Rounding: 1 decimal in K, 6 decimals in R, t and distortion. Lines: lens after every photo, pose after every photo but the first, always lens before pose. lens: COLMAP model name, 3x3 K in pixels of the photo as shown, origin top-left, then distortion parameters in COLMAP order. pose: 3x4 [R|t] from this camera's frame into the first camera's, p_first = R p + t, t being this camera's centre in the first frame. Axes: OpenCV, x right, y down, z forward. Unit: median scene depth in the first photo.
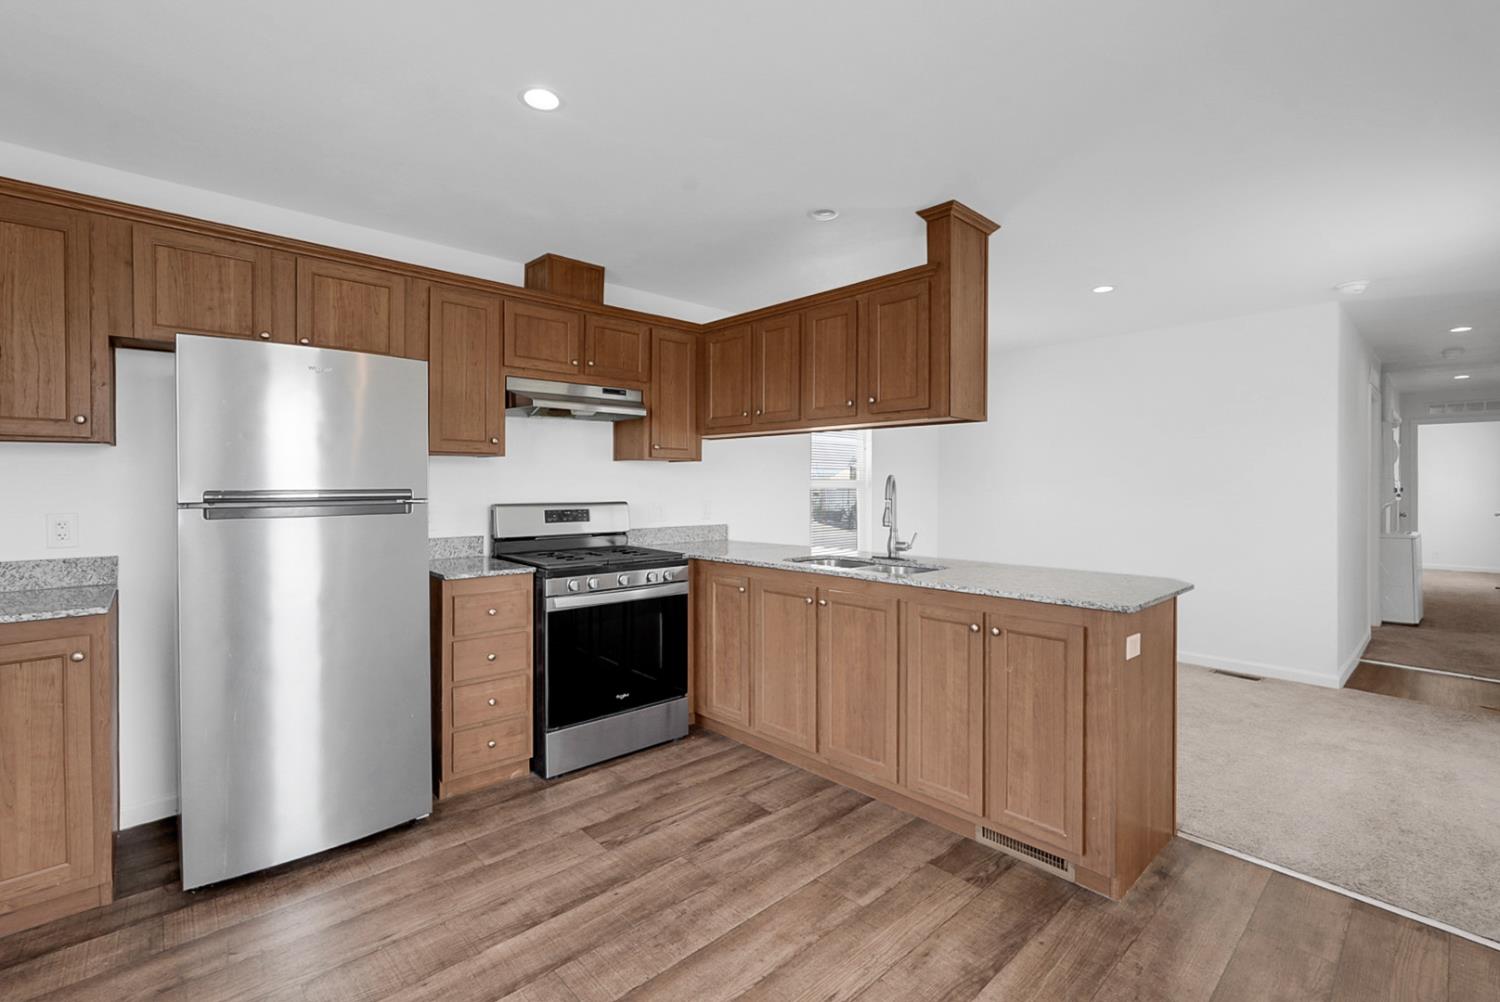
lens RADIAL K [[662.0, 0, 748.9], [0, 662.0, 494.5], [0, 0, 1]] dist [0.001708, 0.000918]
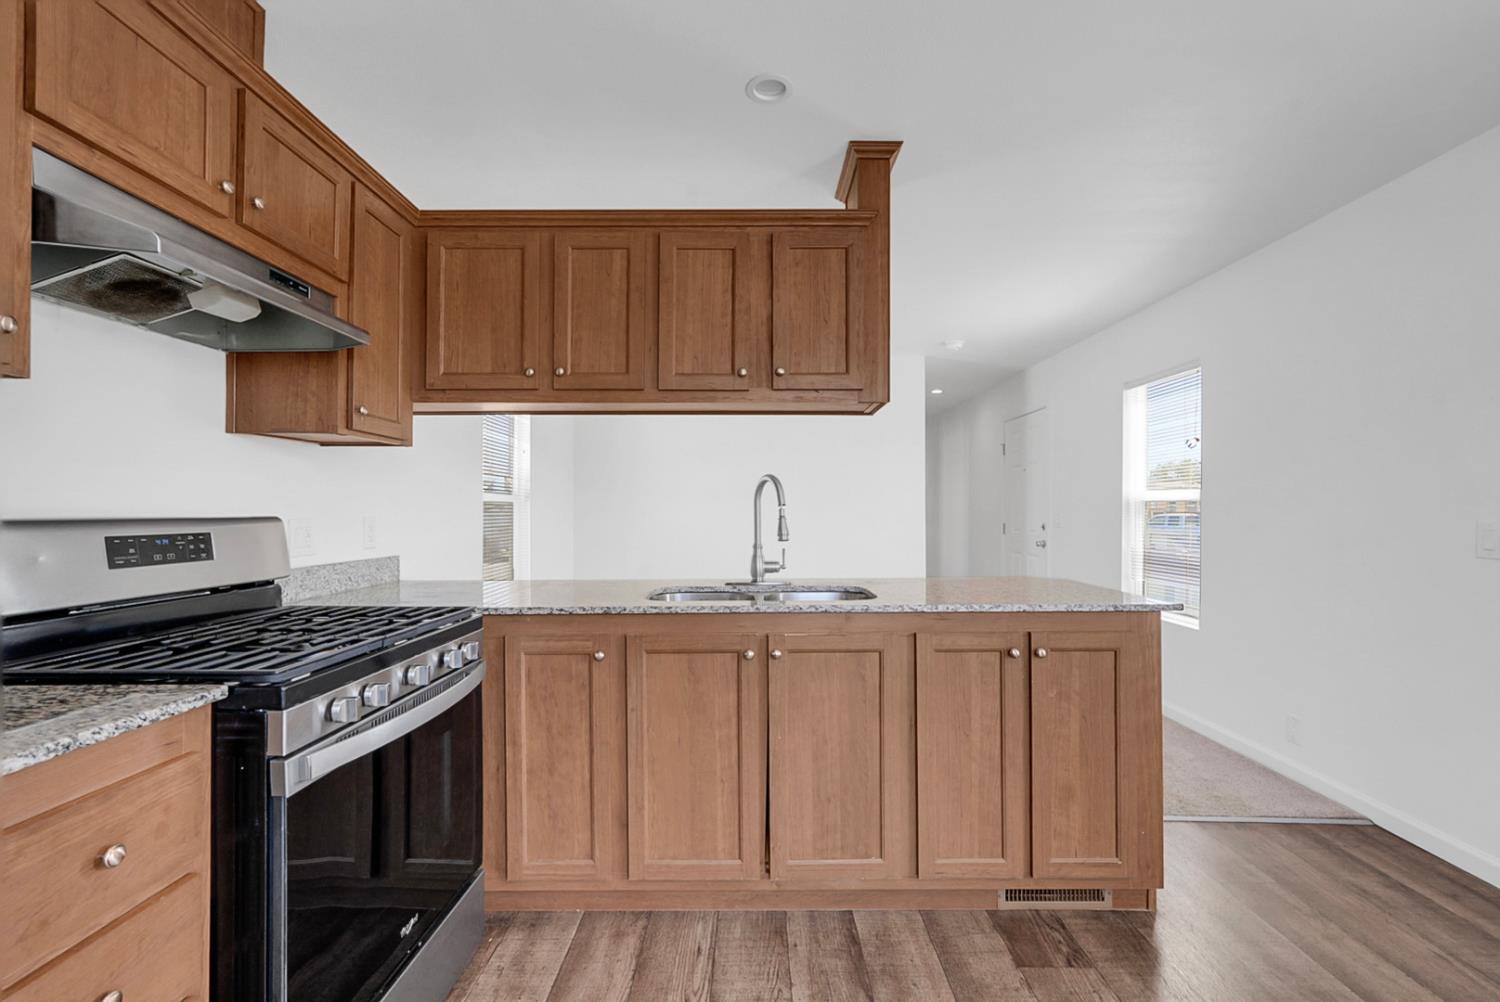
lens RADIAL K [[659.2, 0, 751.7], [0, 659.2, 507.9], [0, 0, 1]] dist [-0.000061, 0.000256]
pose [[0.686698, -0.001943, 0.726940, -0.392647], [0.014247, 0.999840, -0.010786, 0.019290], [-0.726803, 0.017763, 0.686616, 0.540023]]
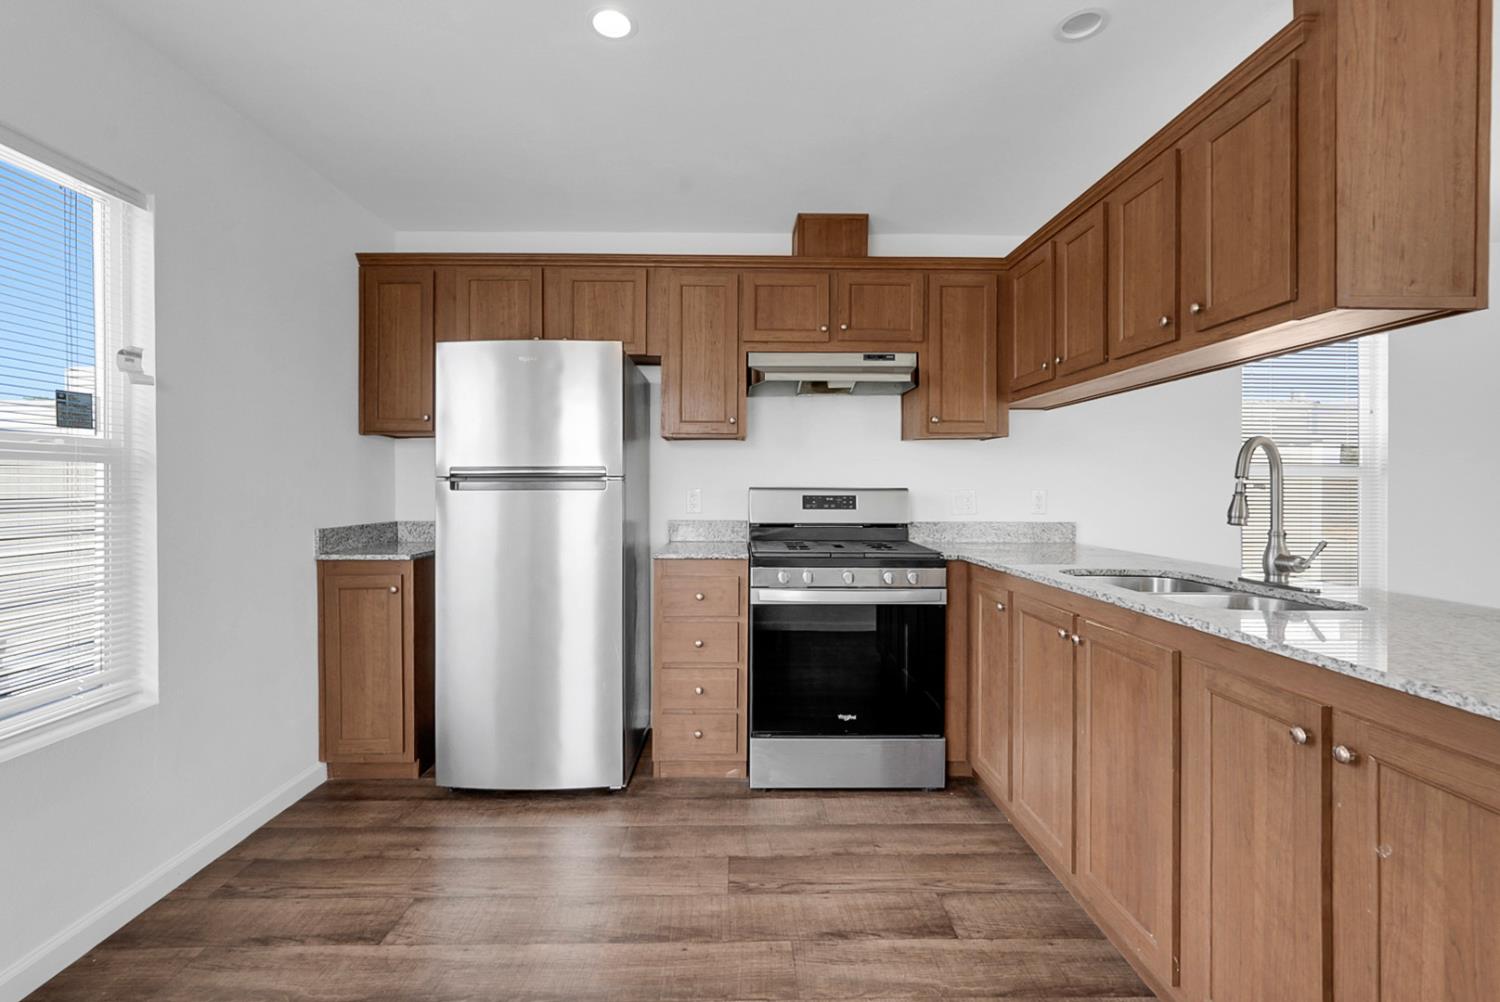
lens RADIAL K [[663.8, 0, 746.0], [0, 663.8, 490.6], [0, 0, 1]] dist [-0.011965, 0.007270]
pose [[0.747657, 0.003870, -0.664074, 0.288308], [-0.011153, 0.999915, -0.006730, 0.028703], [0.663992, 0.012438, 0.747636, 0.313099]]
